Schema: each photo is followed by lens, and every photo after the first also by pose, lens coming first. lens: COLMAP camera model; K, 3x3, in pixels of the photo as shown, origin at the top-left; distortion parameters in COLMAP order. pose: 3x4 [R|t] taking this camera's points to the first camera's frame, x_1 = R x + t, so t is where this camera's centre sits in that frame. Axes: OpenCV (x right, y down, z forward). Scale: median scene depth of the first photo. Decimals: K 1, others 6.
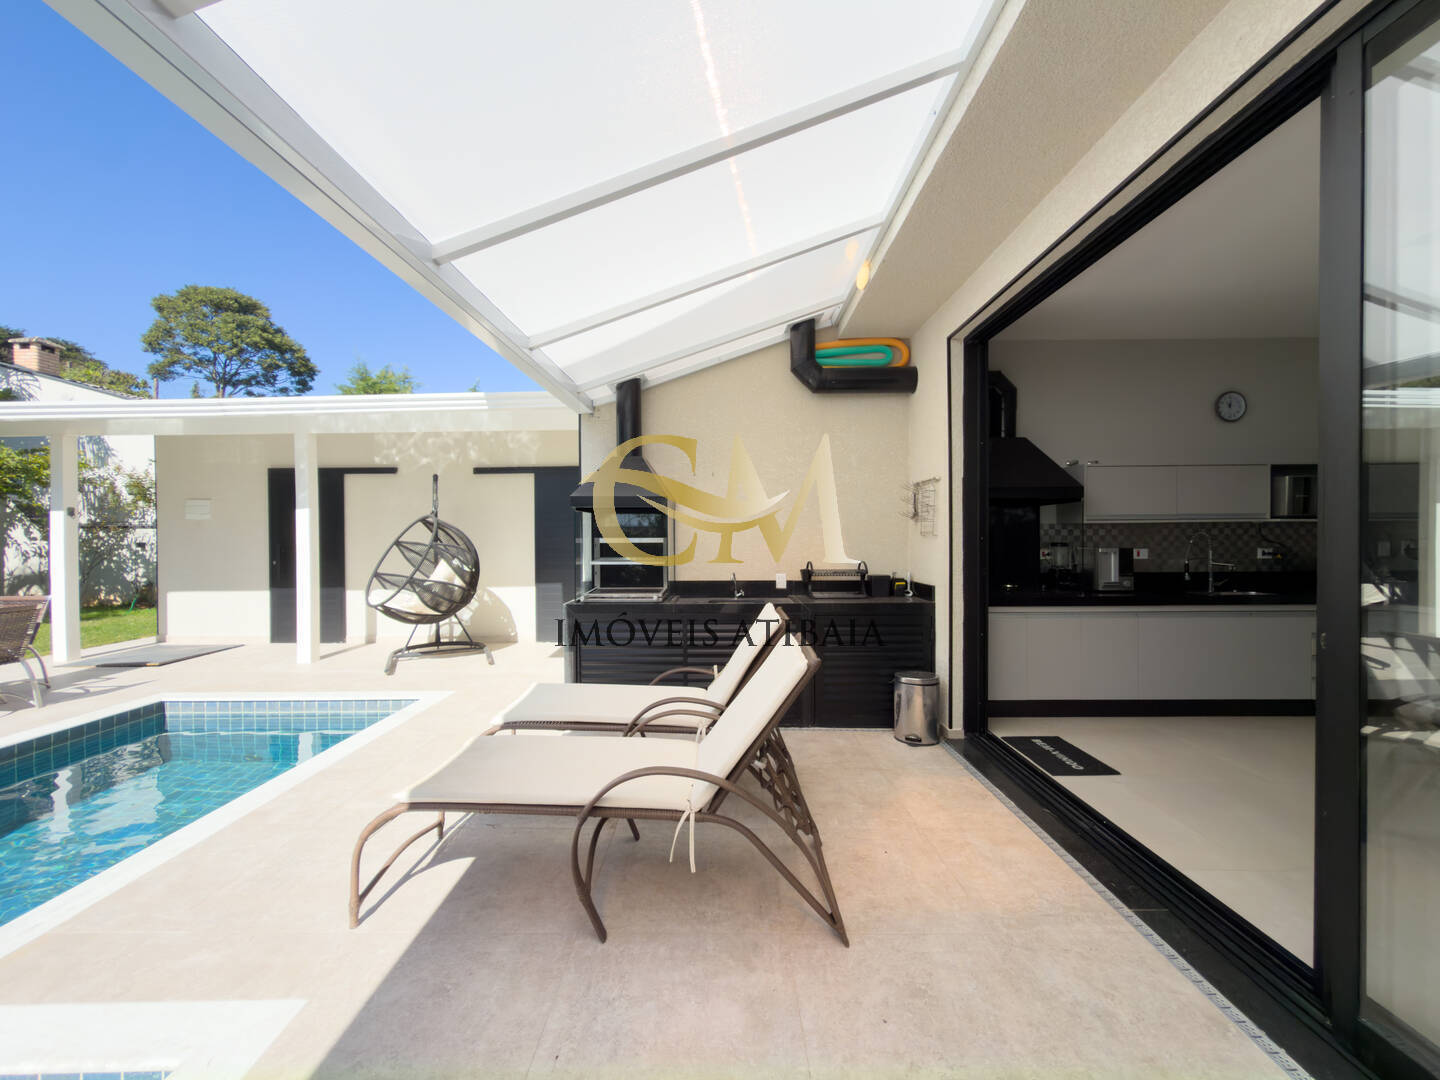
lens RADIAL K [[573.9, 0, 720.0], [0, 573.9, 540.0], [0, 0, 1]] dist [-0.000106, -0.000116]
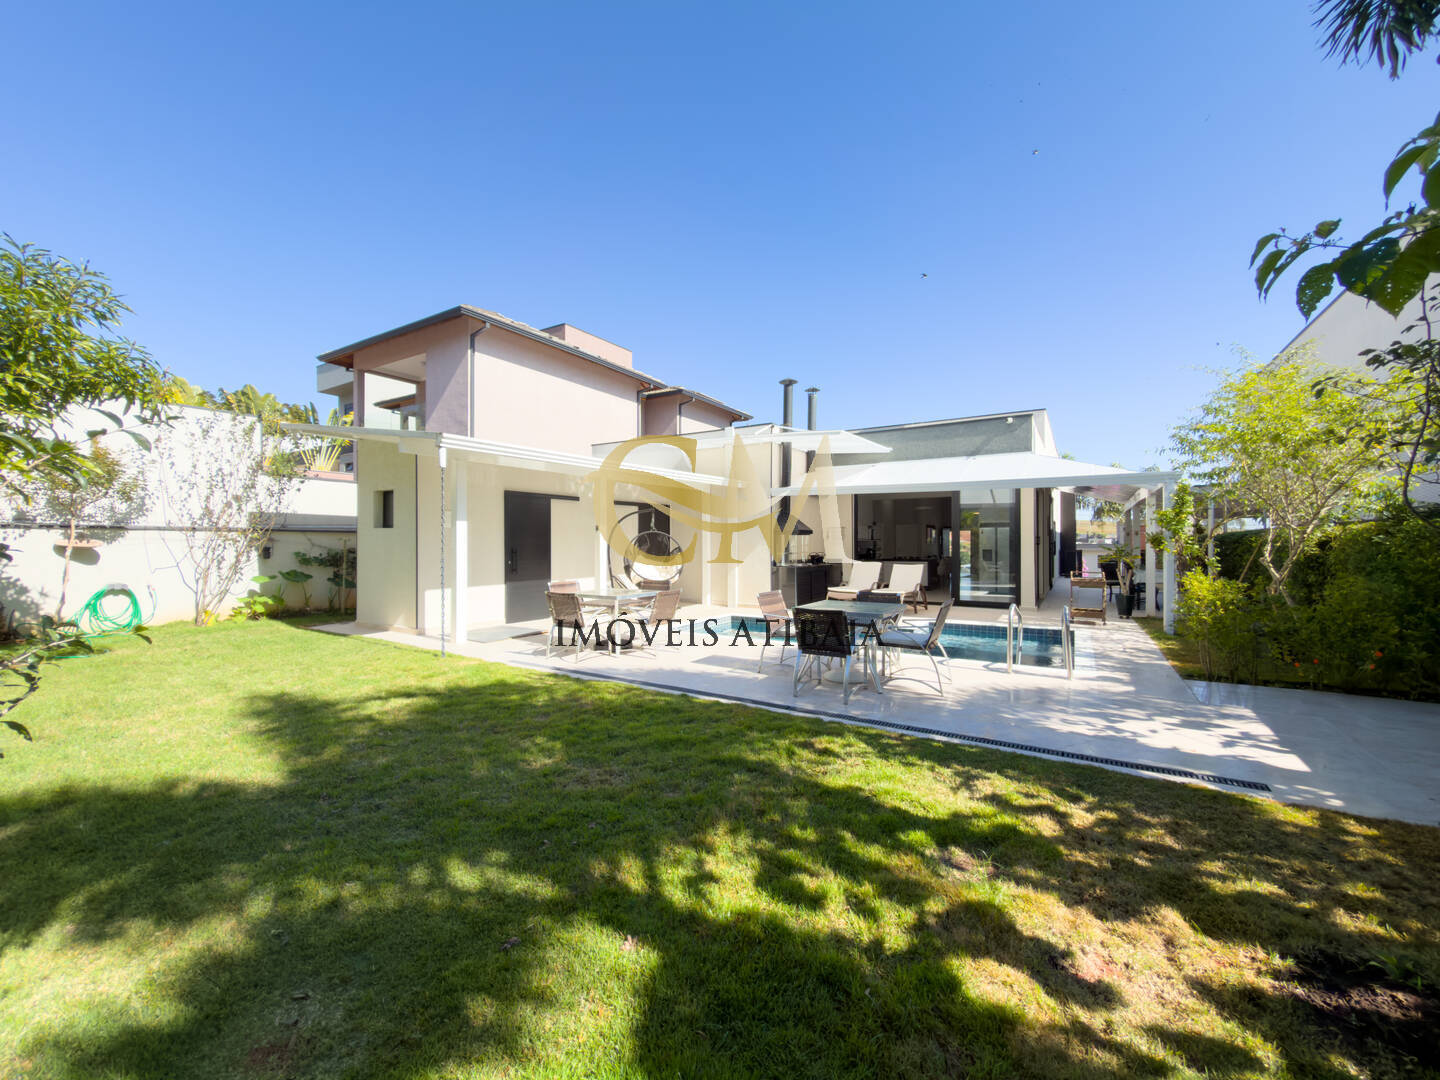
lens RADIAL K [[578.7, 0, 720.0], [0, 578.7, 540.0], [0, 0, 1]] dist [0.001729, 0.000212]
pose [[0.522698, 0.009343, 0.852467, -1.117428], [0.004421, 0.999897, -0.013669, 0.005444], [-0.852506, 0.010913, 0.522603, -0.066507]]
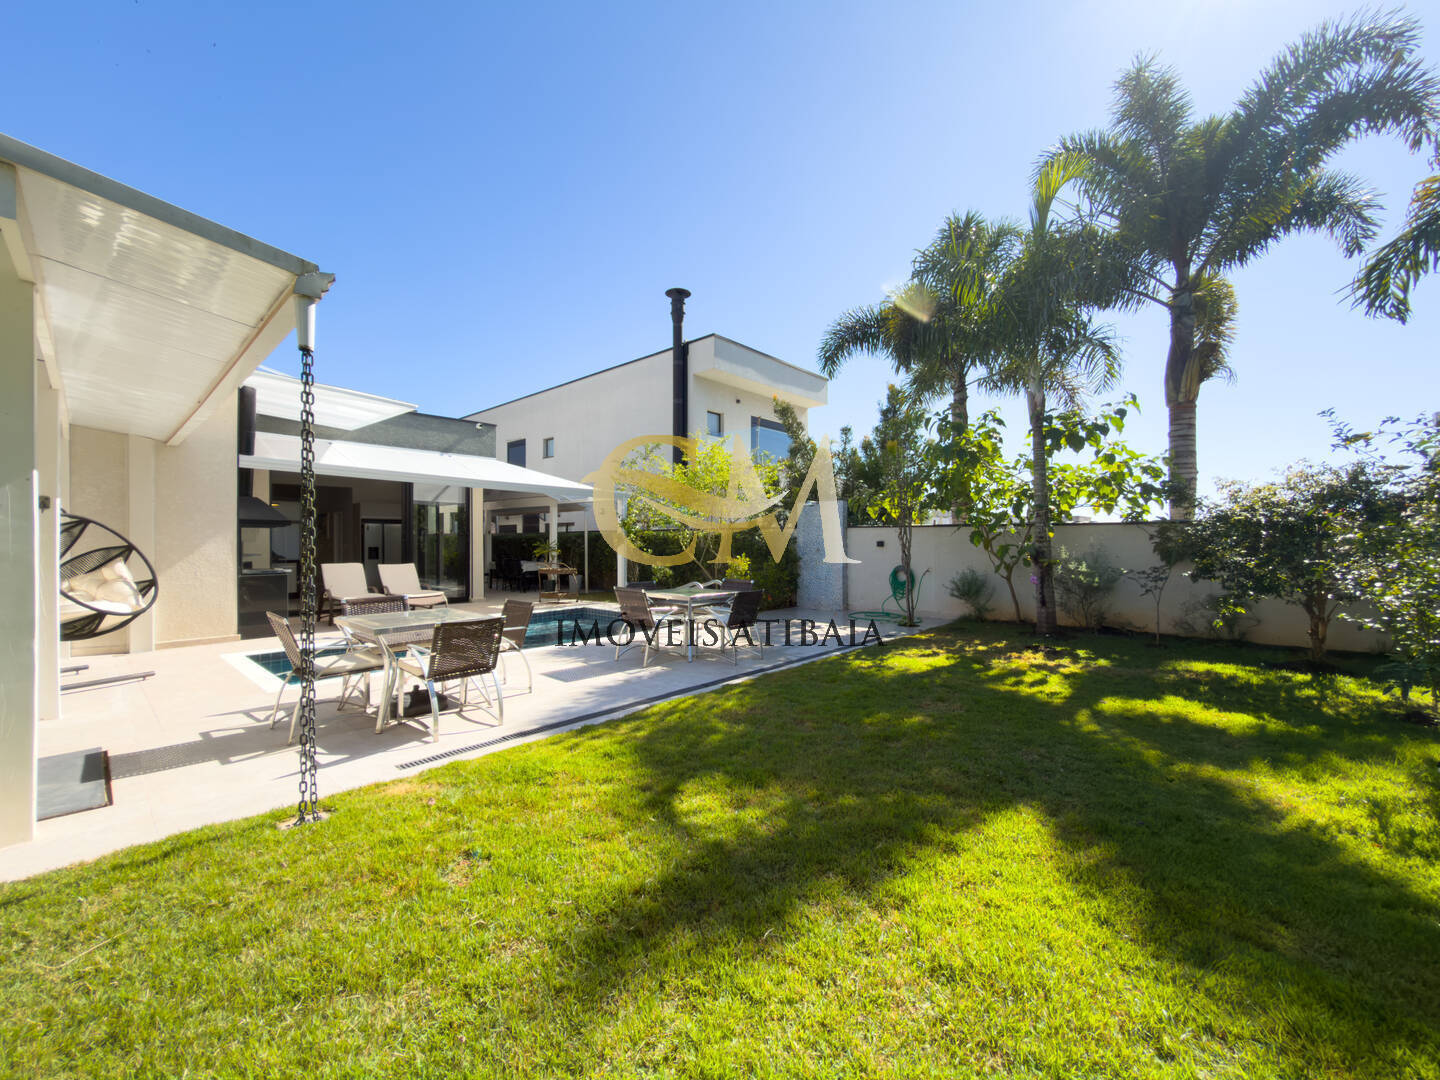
lens RADIAL K [[578.7, 0, 720.0], [0, 578.7, 540.0], [0, 0, 1]] dist [0.001729, 0.000212]
pose [[-0.756432, 0.005513, 0.654049, -1.044383], [0.007952, 0.999968, 0.000767, 0.002208], [-0.654024, 0.005781, -0.756452, 0.594201]]
